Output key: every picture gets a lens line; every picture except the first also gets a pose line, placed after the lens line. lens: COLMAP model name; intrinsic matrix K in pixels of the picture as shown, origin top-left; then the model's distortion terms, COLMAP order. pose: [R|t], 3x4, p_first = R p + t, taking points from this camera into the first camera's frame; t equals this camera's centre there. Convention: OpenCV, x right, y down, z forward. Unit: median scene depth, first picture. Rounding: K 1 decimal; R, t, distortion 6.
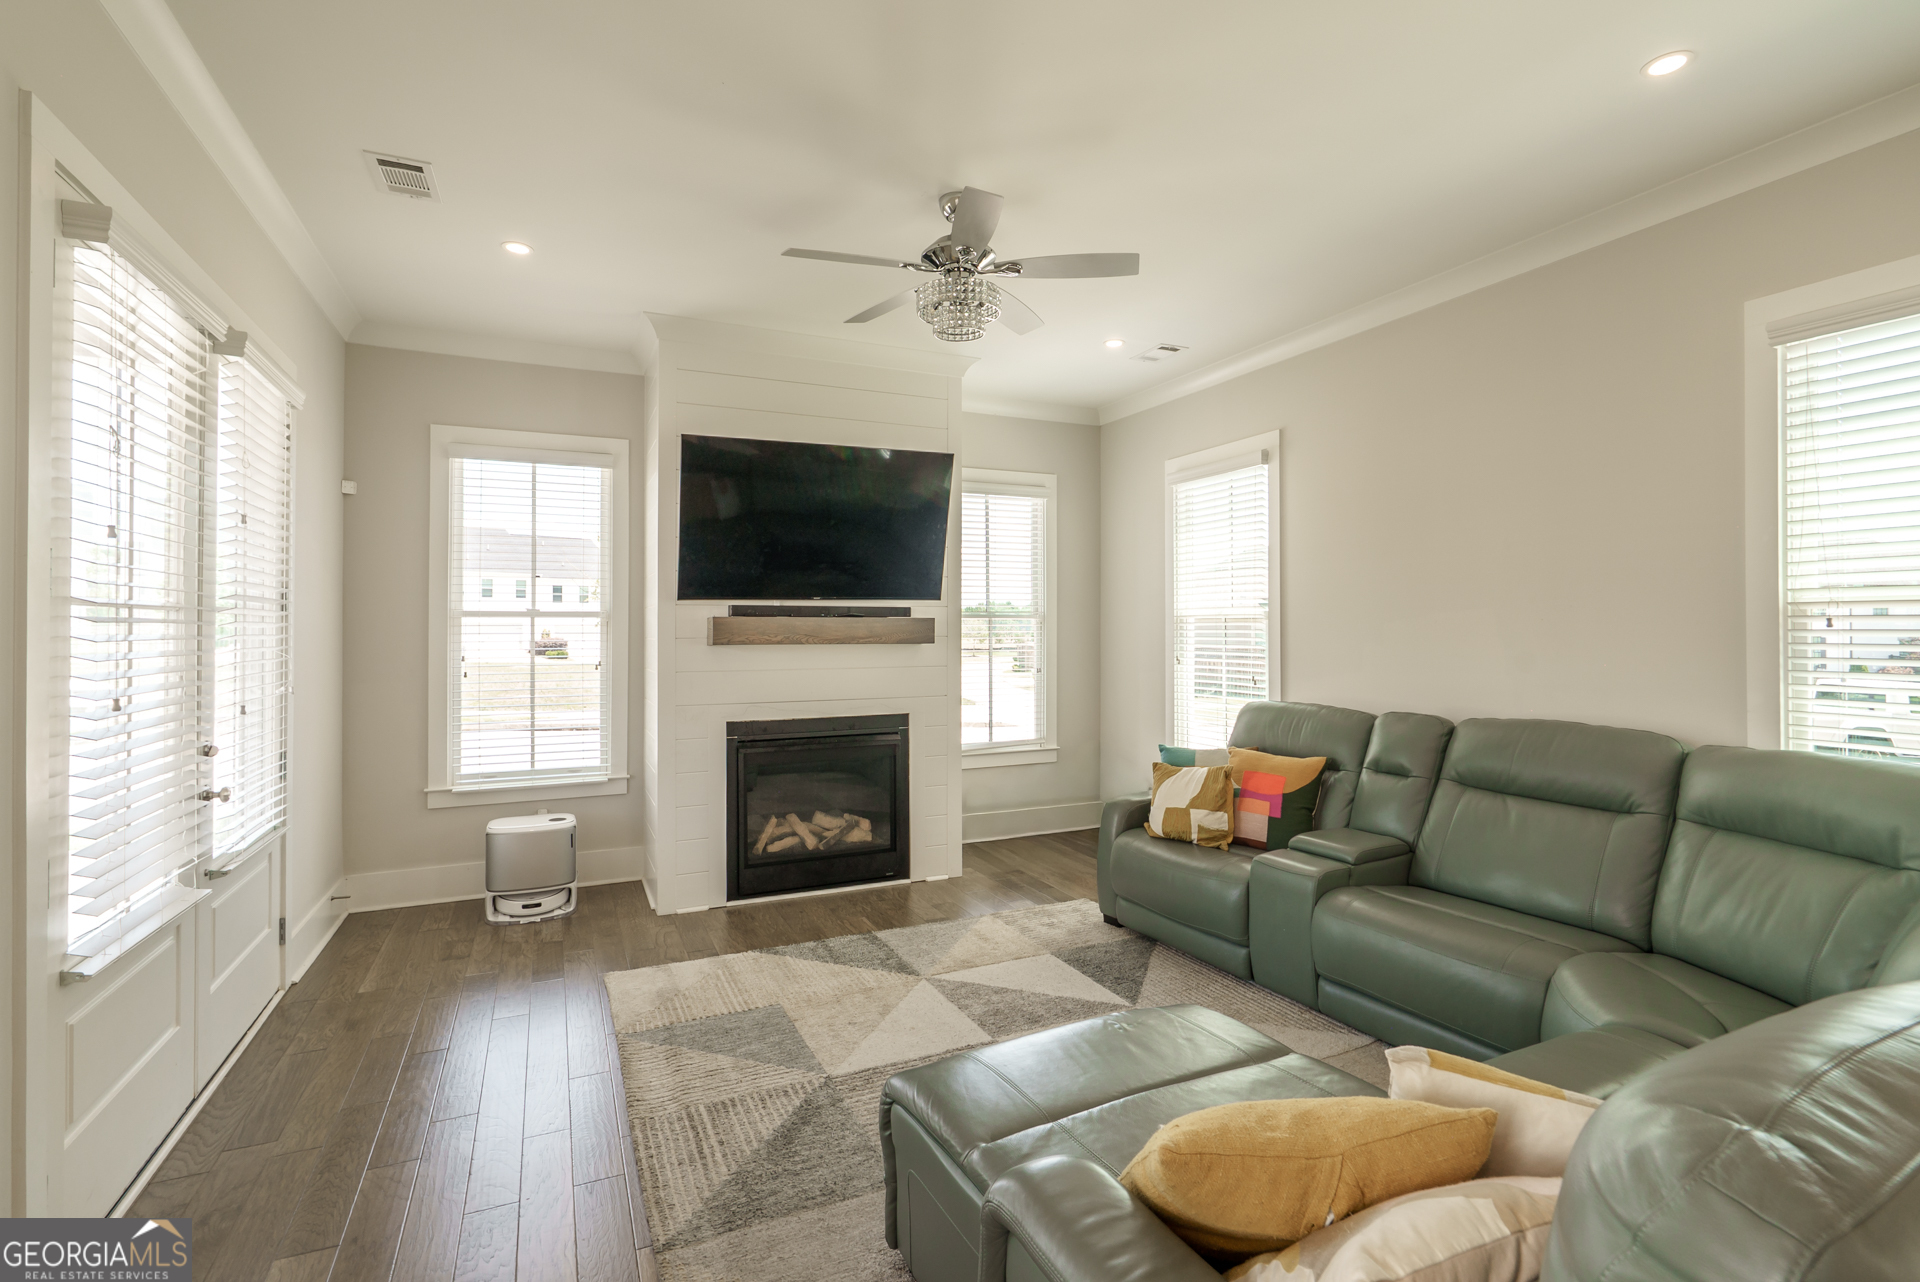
lens RADIAL K [[884.9, 0, 964.4], [0, 884.9, 621.6], [0, 0, 1]] dist [-0.005376, 0.001293]
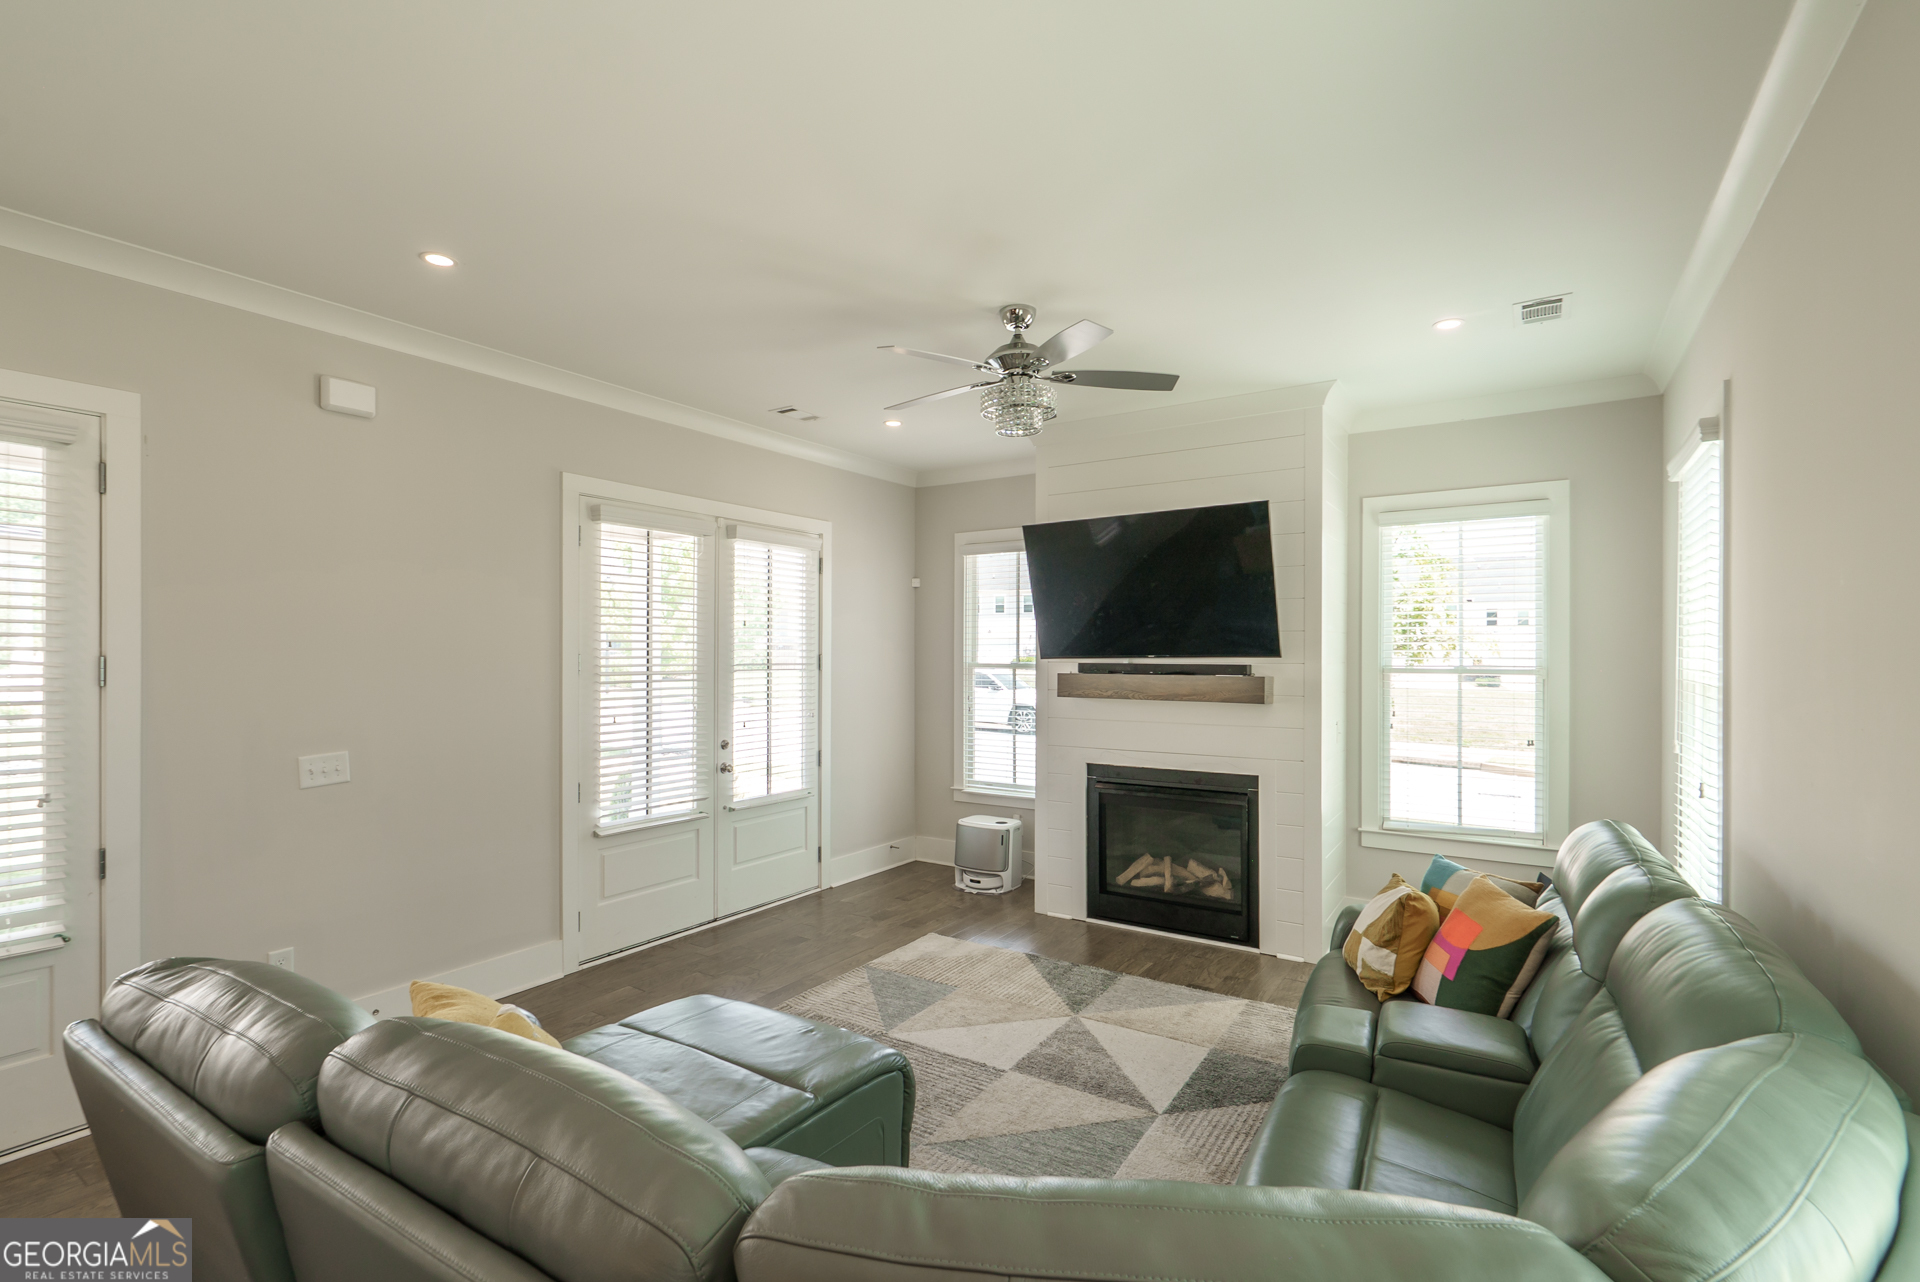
lens RADIAL K [[884.9, 0, 954.0], [0, 884.9, 655.4], [0, 0, 1]] dist [-0.005376, 0.001293]
pose [[0.524308, 0.005766, -0.851509, 0.630191], [0.003826, 0.999951, 0.009127, -0.039206], [0.851520, -0.008043, 0.524260, 0.245217]]
